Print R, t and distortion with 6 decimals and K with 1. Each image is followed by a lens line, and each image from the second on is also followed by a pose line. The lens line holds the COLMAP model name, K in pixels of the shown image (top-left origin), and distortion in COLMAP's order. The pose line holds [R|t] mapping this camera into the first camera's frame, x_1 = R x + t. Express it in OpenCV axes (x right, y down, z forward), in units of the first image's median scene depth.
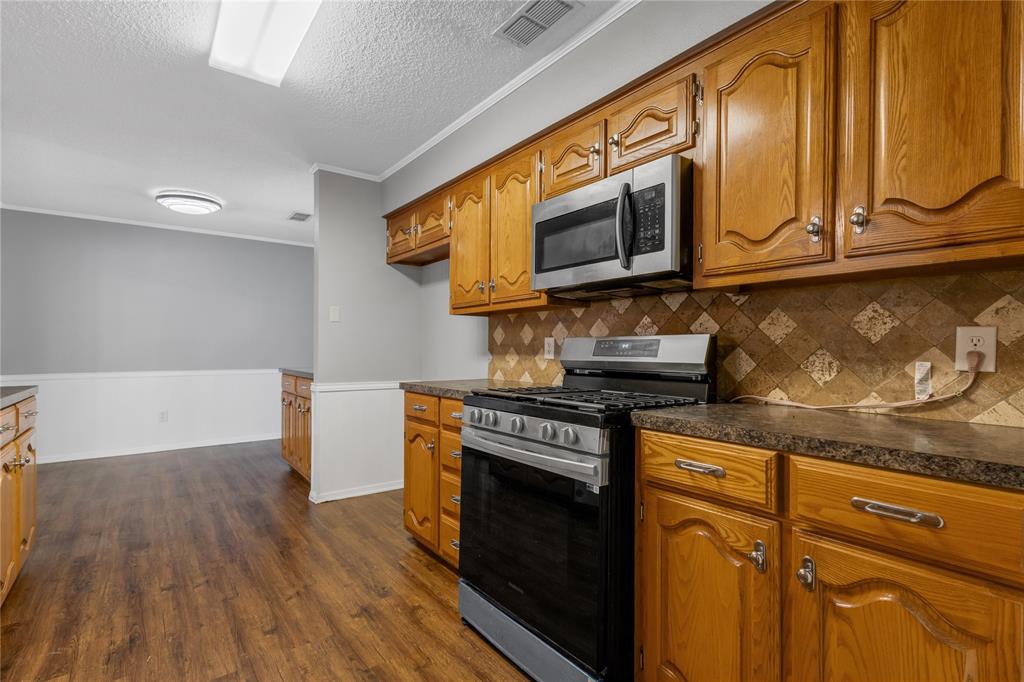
lens RADIAL K [[476.6, 0, 512.8], [0, 476.6, 348.7], [0, 0, 1]] dist [-0.000753, -0.000169]
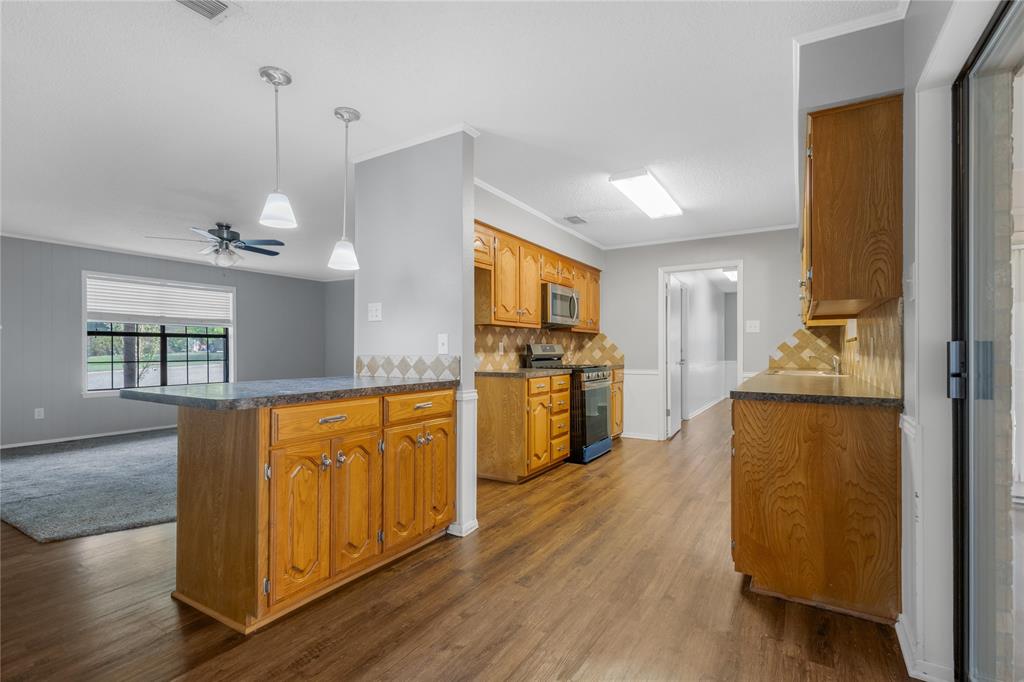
lens RADIAL K [[476.6, 0, 512.8], [0, 476.6, 348.7], [0, 0, 1]] dist [-0.000753, -0.000169]
pose [[-0.364635, 0.002005, 0.931149, -1.572937], [-0.000246, 0.999997, -0.002250, 0.003544], [-0.931151, -0.001049, -0.364633, 1.593964]]
